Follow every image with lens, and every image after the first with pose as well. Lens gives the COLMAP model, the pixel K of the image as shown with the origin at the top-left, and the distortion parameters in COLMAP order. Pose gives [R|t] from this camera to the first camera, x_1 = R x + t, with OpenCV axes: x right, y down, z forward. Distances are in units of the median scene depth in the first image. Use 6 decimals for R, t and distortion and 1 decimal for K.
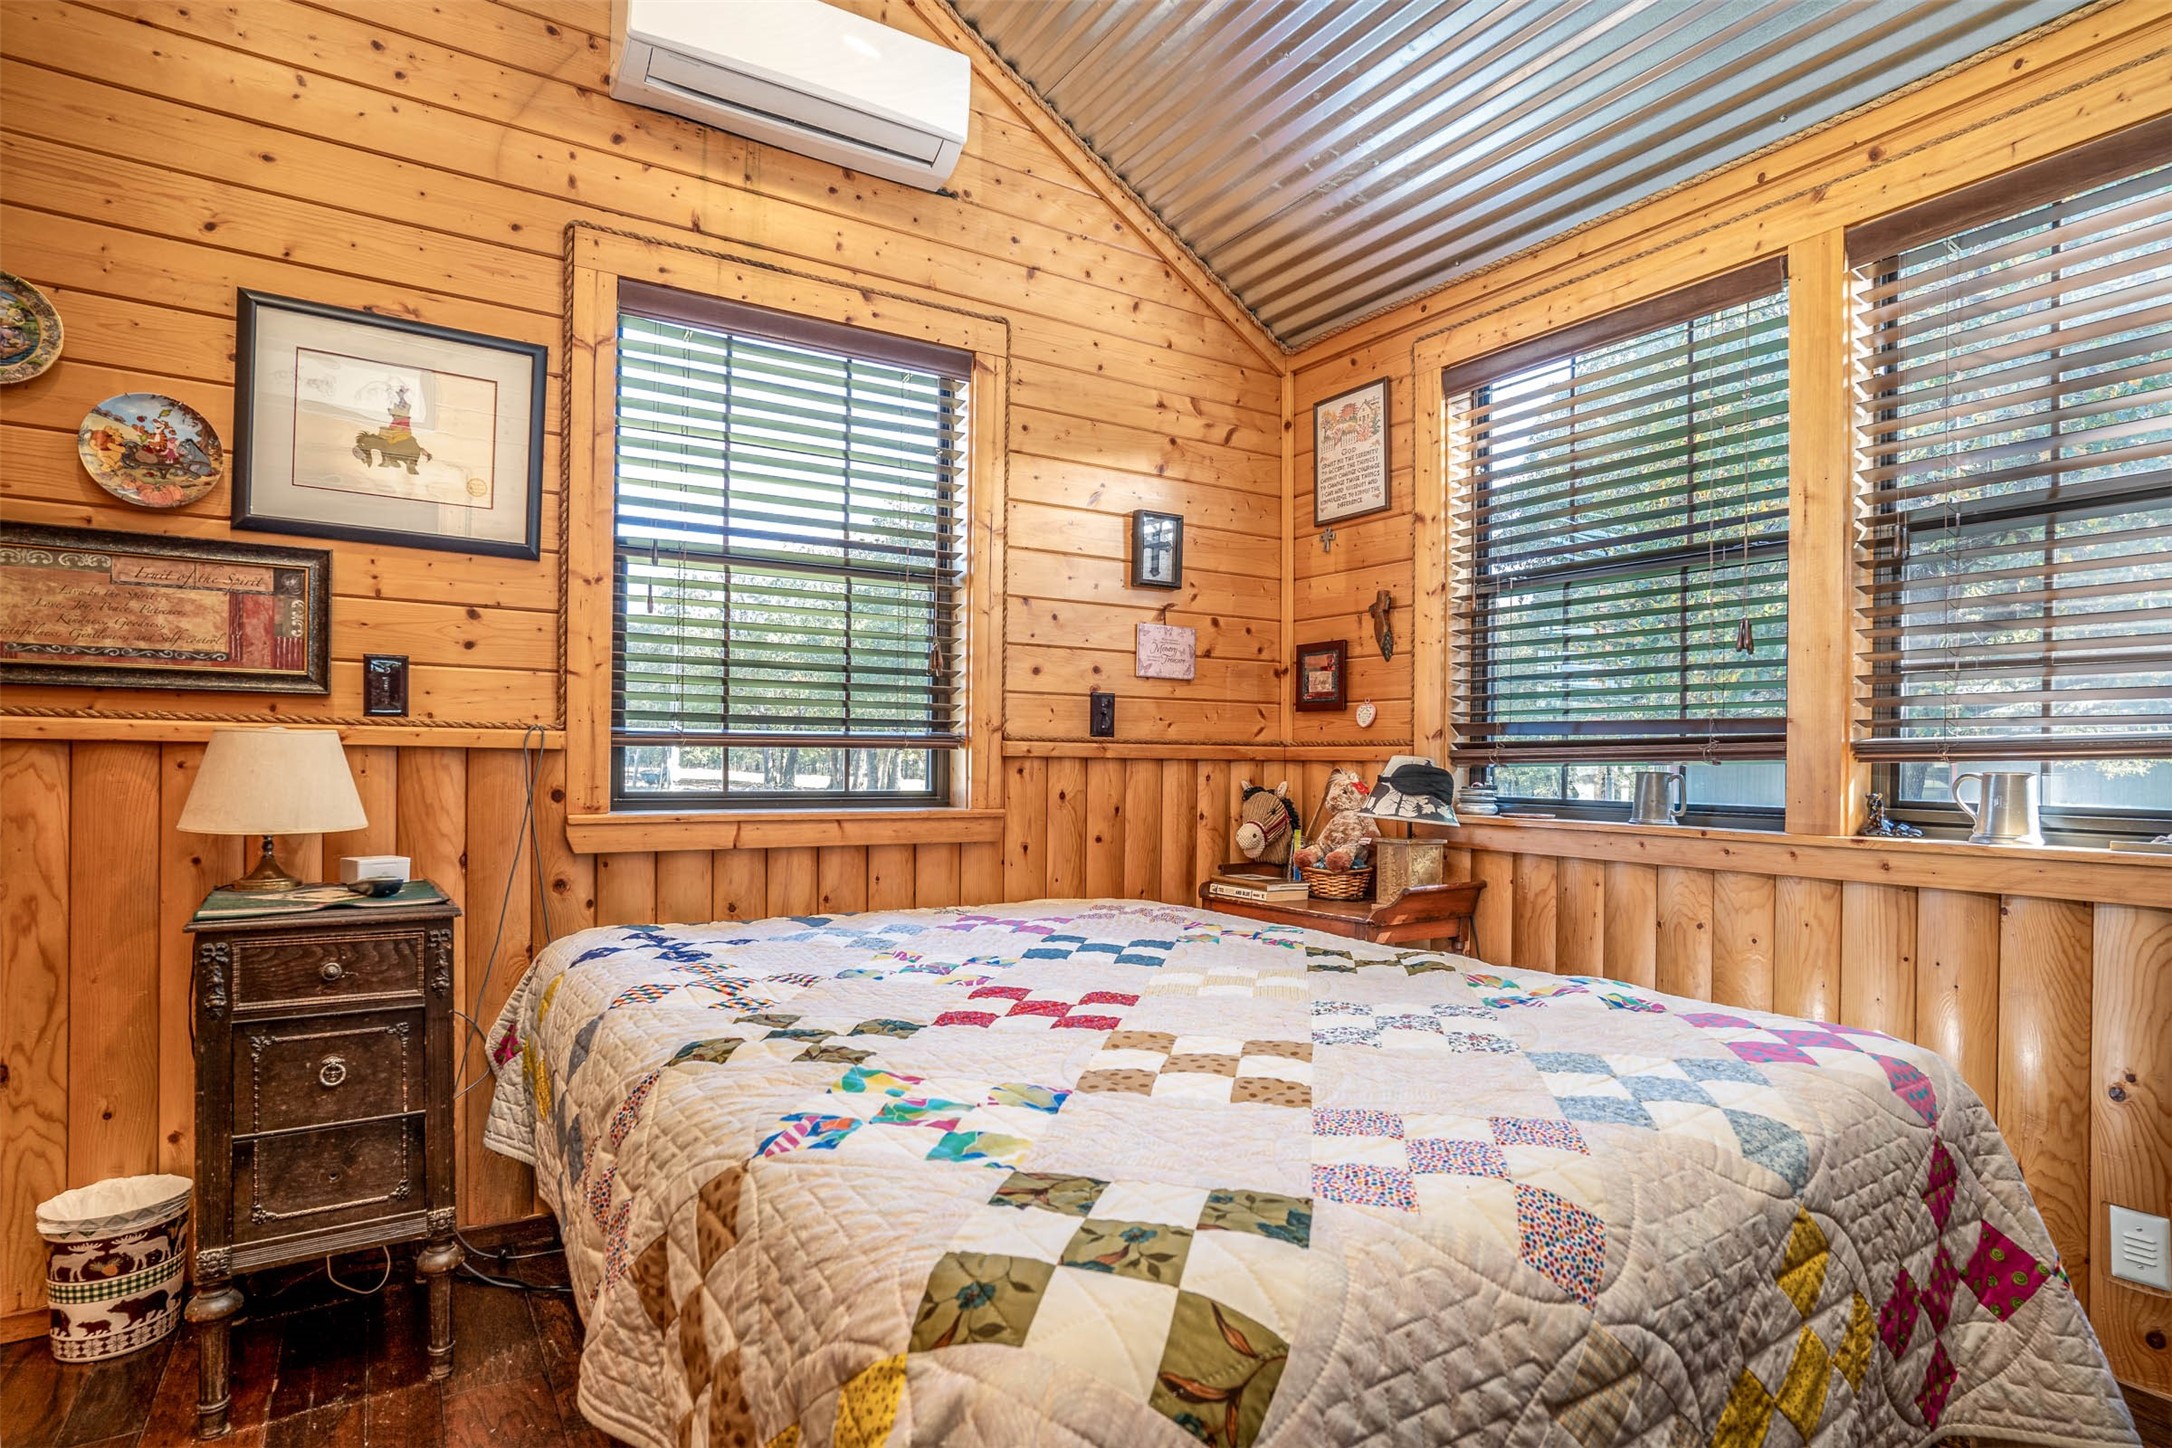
lens RADIAL K [[1121.6, 0, 1076.9], [0, 1121.6, 744.9], [0, 0, 1]] dist [-0.017039, 0.004887]
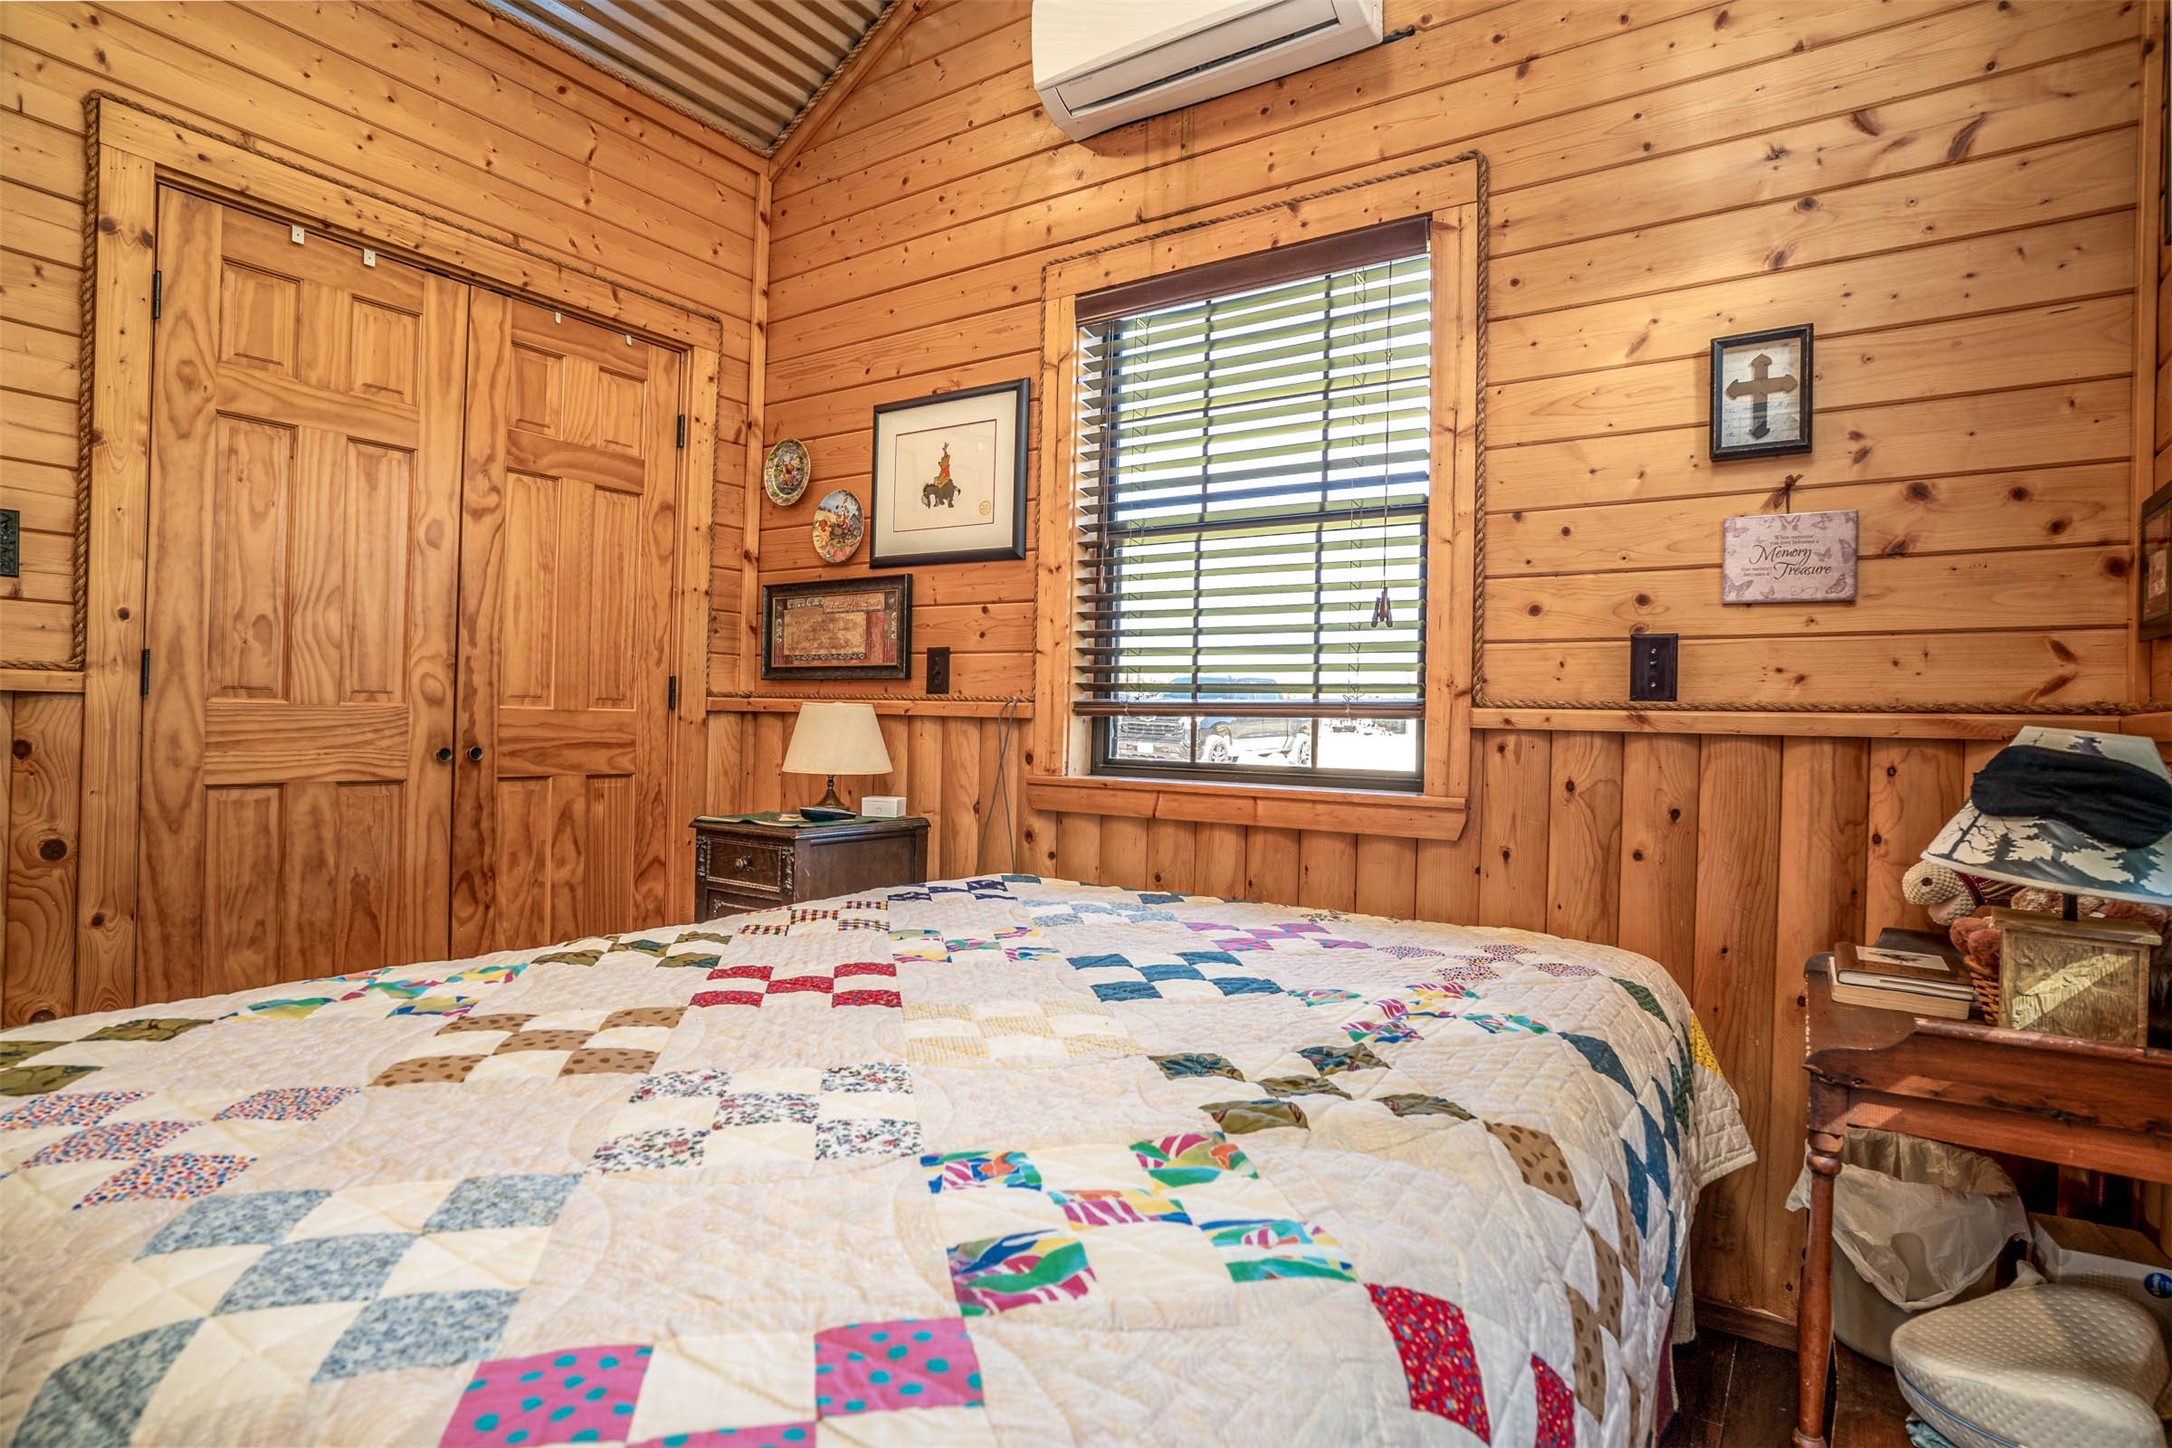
lens RADIAL K [[1121.6, 0, 1078.5], [0, 1121.6, 704.7], [0, 0, 1]] dist [-0.017039, 0.004887]
pose [[0.422201, -0.015996, -0.906361, 0.609079], [-0.005149, 0.999786, -0.020043, 0.012873], [0.906487, 0.013129, 0.422029, 0.539423]]
